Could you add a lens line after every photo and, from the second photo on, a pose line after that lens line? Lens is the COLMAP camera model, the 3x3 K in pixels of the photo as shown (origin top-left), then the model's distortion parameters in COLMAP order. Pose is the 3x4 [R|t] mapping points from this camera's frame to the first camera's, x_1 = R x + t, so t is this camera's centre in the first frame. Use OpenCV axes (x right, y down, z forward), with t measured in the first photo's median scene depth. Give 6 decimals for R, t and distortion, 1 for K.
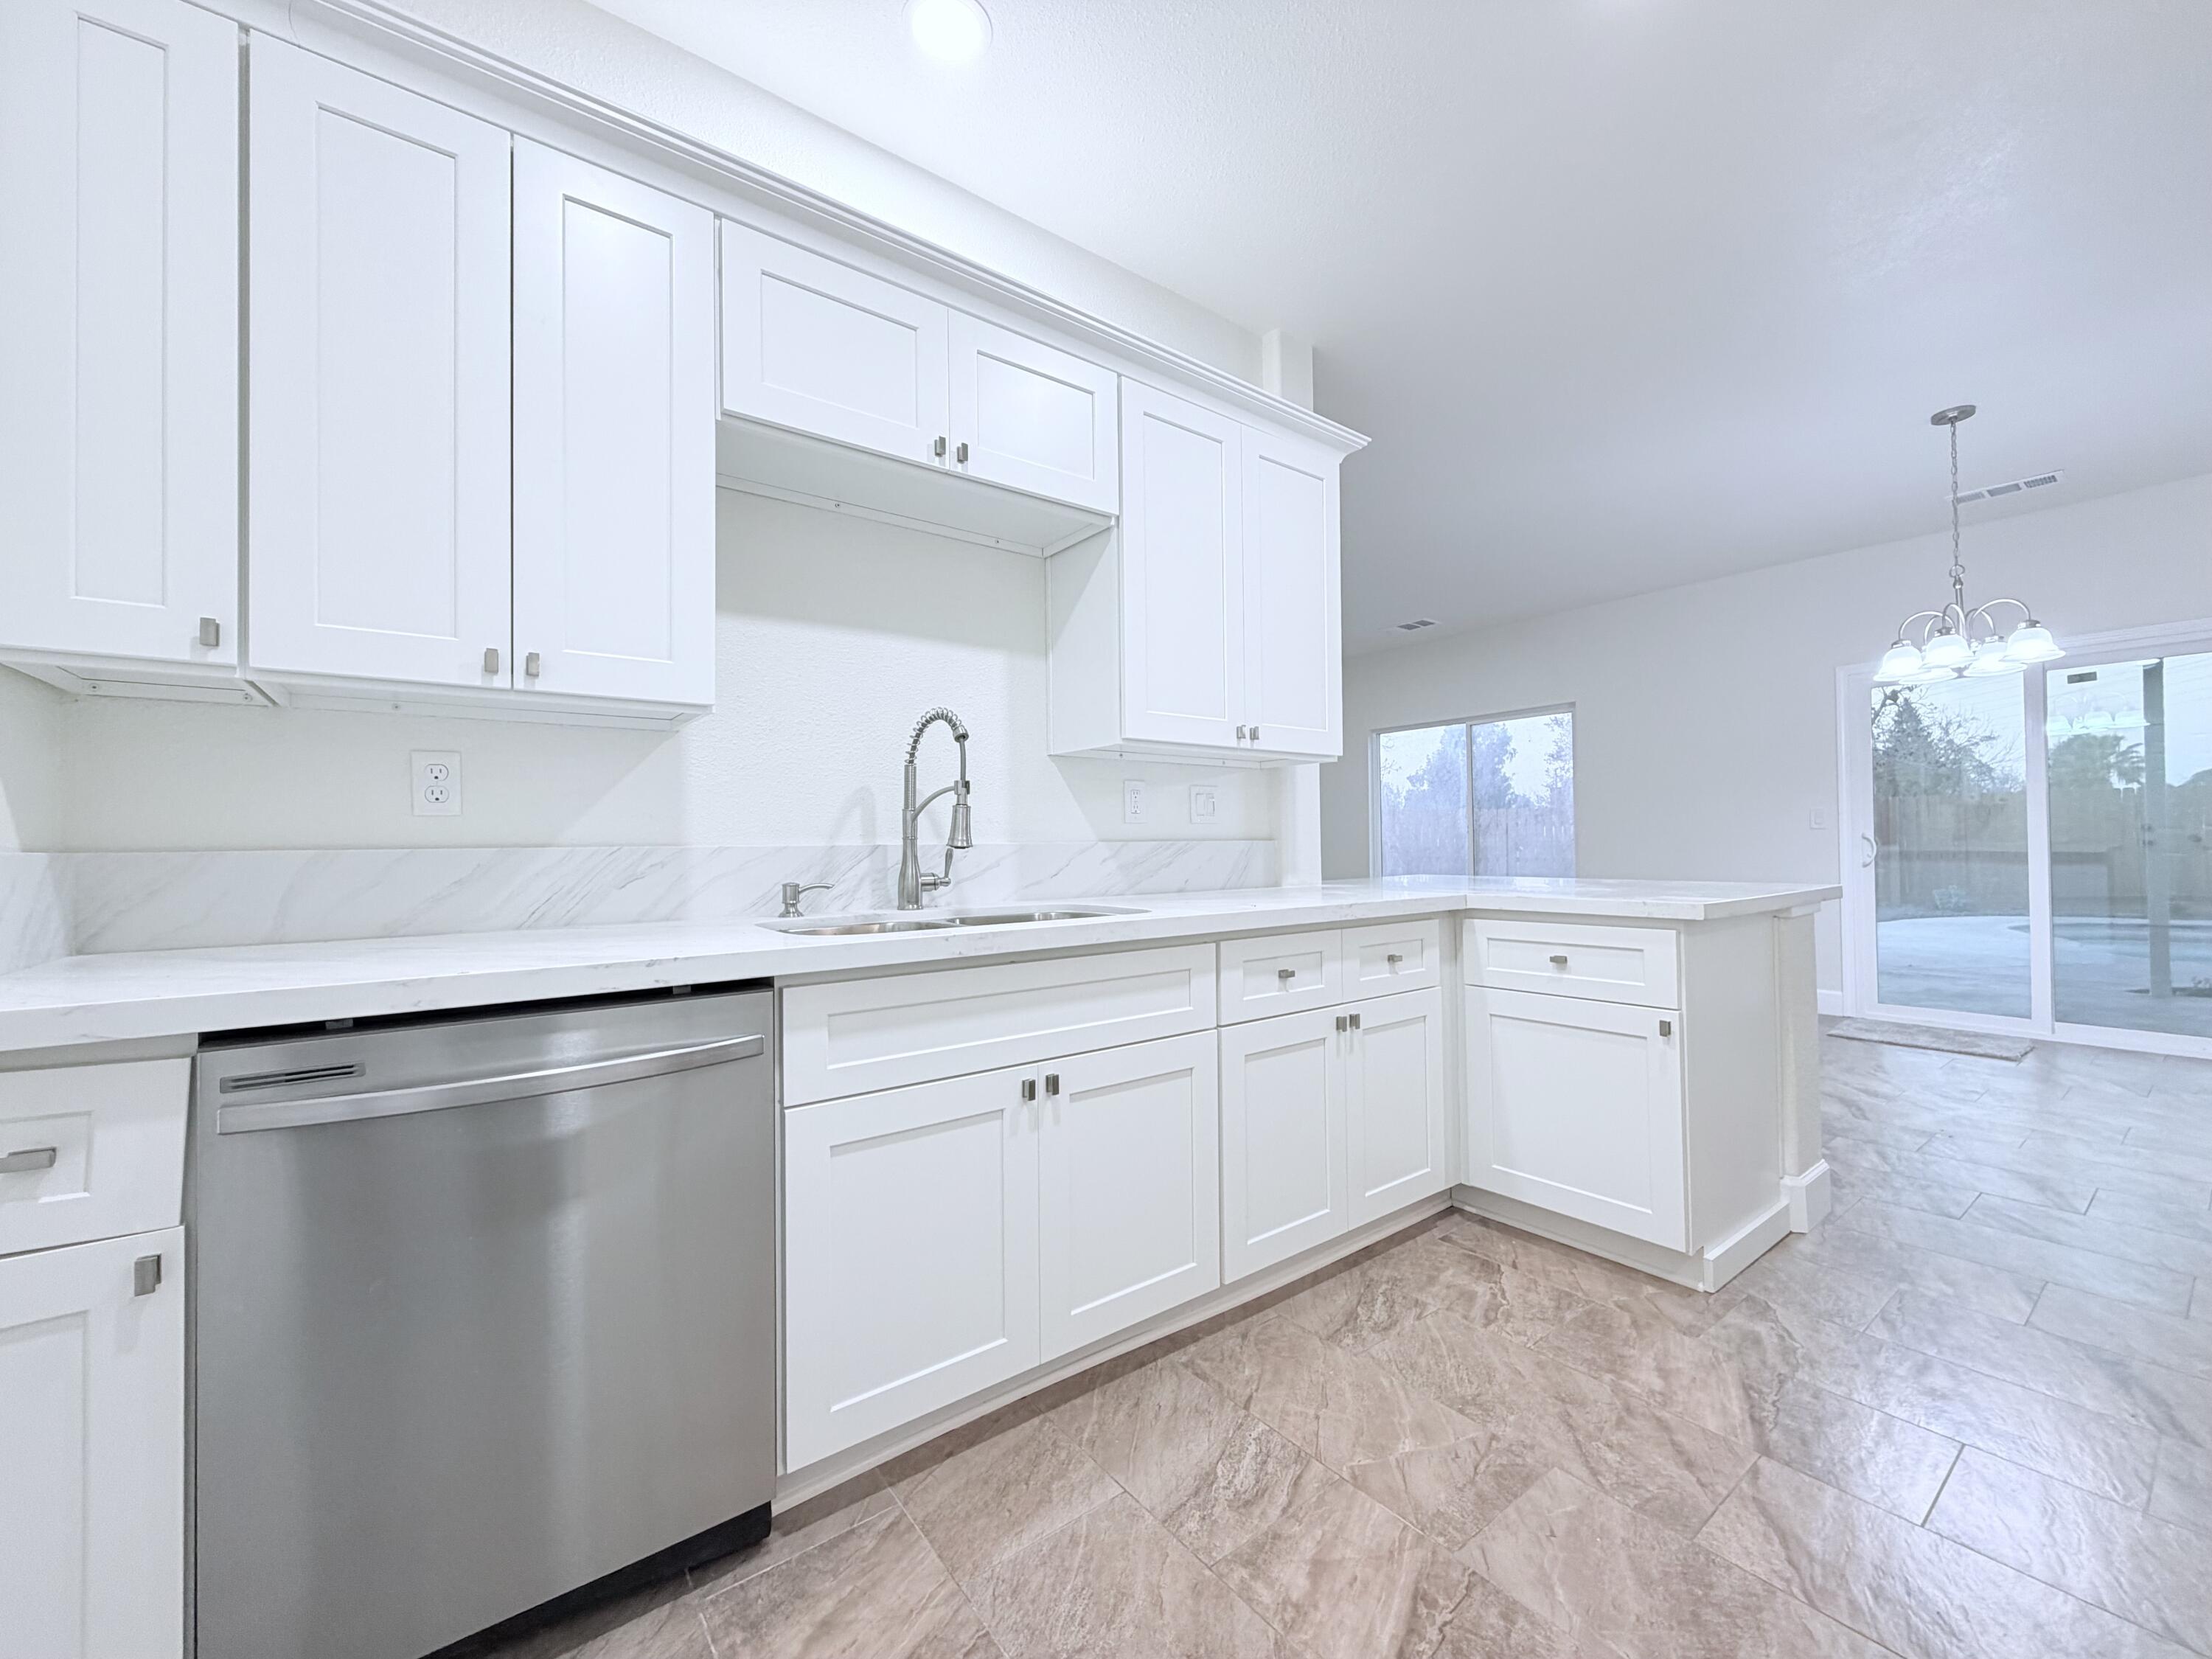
lens RADIAL K [[880.1, 0, 1103.5], [0, 880.1, 831.5], [0, 0, 1]] dist [-0.000427, 0.000488]
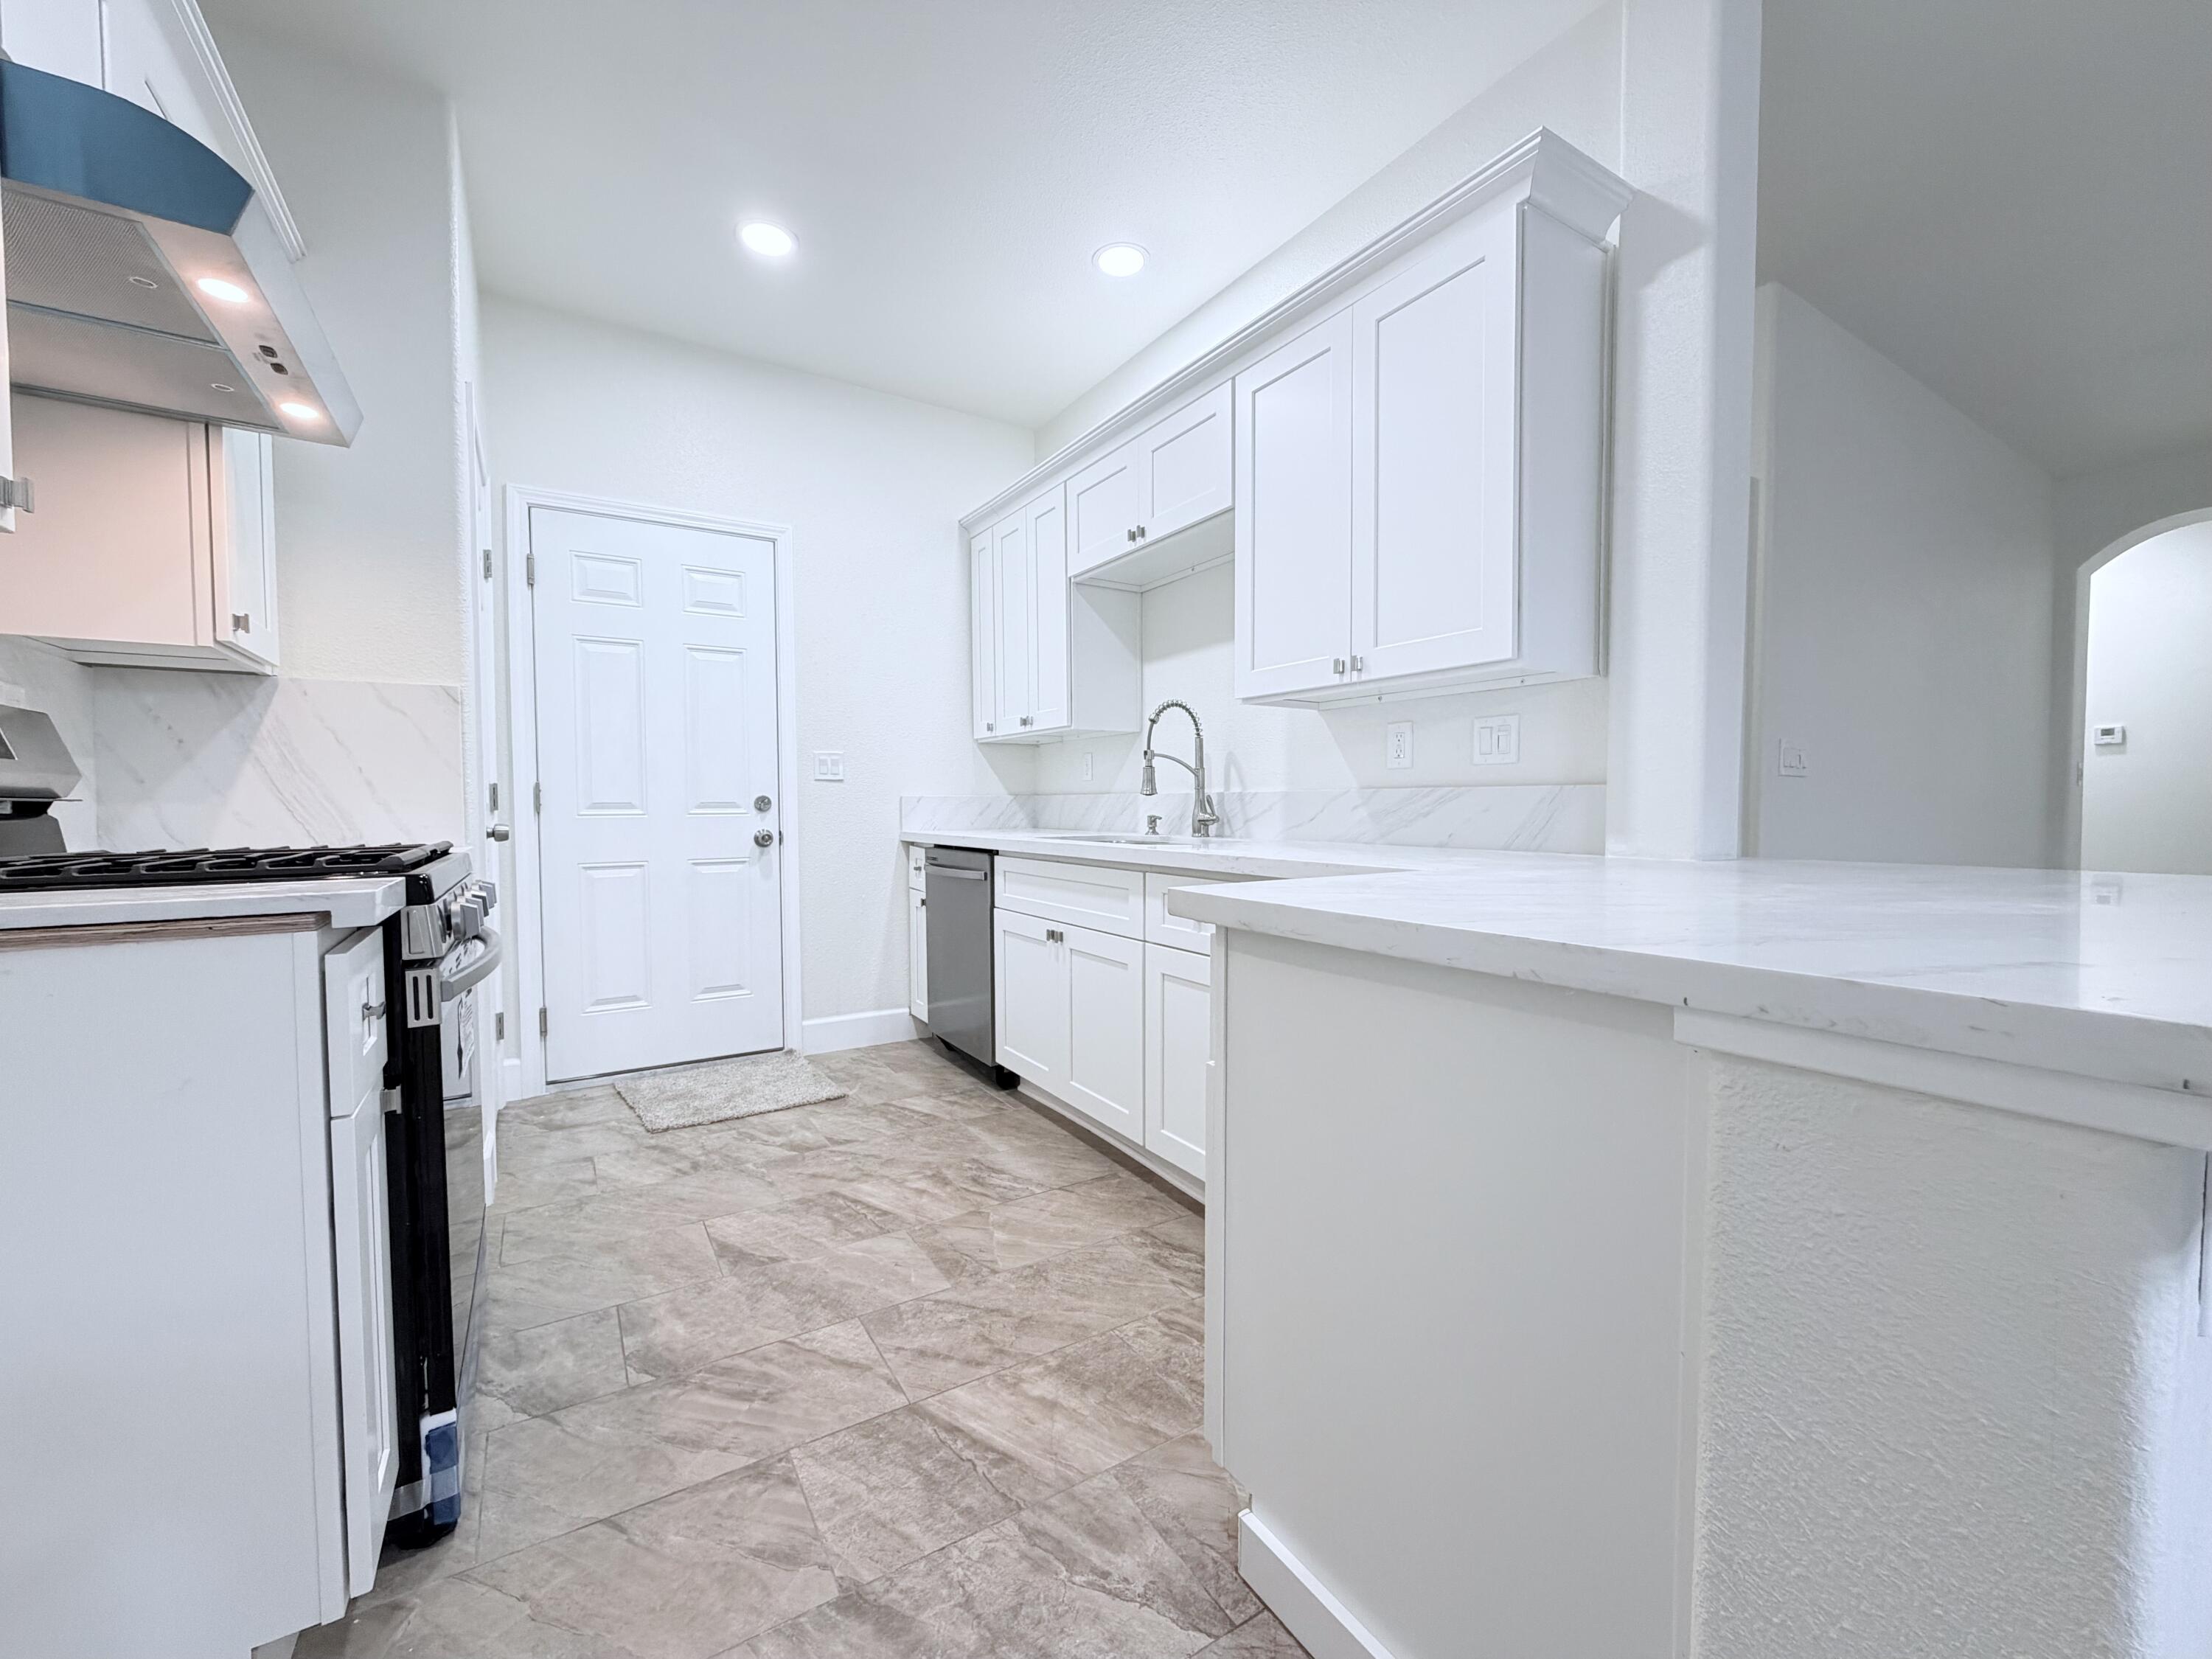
lens RADIAL K [[880.1, 0, 1102.2], [0, 880.1, 833.4], [0, 0, 1]] dist [-0.000427, 0.000488]
pose [[-0.081939, 0.045938, -0.995578, 1.371005], [0.017769, 0.998846, 0.044627, 0.016208], [0.996479, -0.014034, -0.082660, 1.057633]]
